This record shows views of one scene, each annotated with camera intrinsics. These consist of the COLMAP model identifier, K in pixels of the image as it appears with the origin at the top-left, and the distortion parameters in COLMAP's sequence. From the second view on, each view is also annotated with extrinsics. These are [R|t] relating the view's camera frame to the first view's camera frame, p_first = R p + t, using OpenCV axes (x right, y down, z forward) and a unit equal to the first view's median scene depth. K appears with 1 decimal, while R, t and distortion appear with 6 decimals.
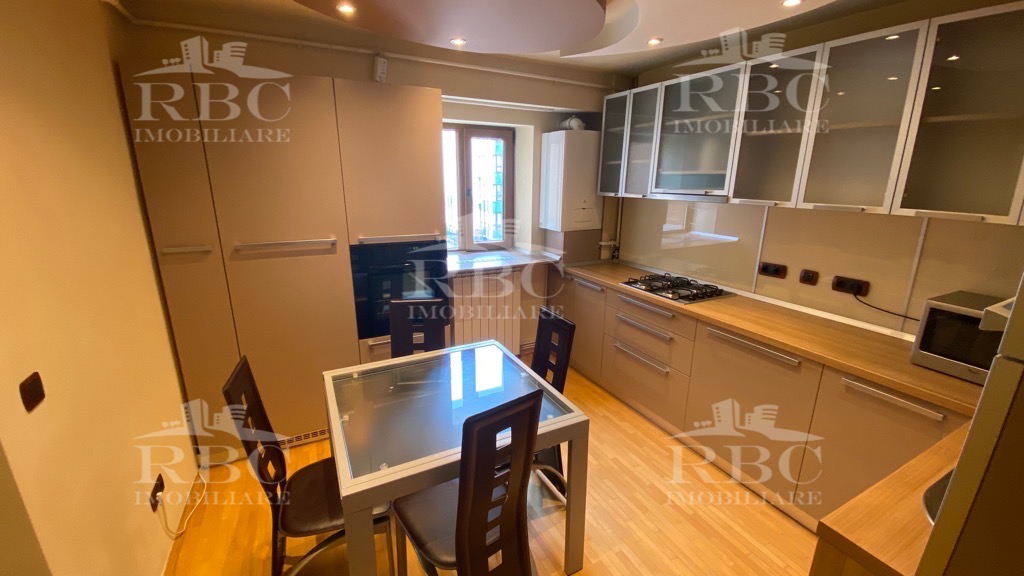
lens RADIAL K [[418.6, 0, 508.3], [0, 418.6, 288.8], [0, 0, 1]] dist [0.054587, -0.043206]
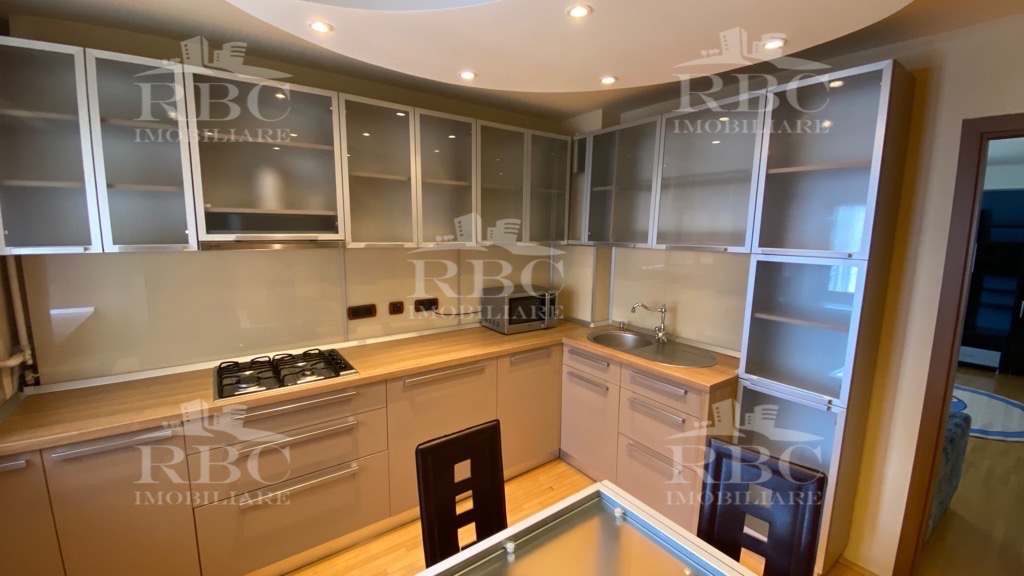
lens RADIAL K [[426.0, 0, 512.0], [0, 426.0, 288.0], [0, 0, 1]] dist [0.057059, -0.000010]
pose [[-0.181128, -0.154800, 0.971200, -0.401526], [0.241451, 0.950310, 0.196501, -0.206798], [-0.953359, 0.270089, -0.134751, 0.778929]]
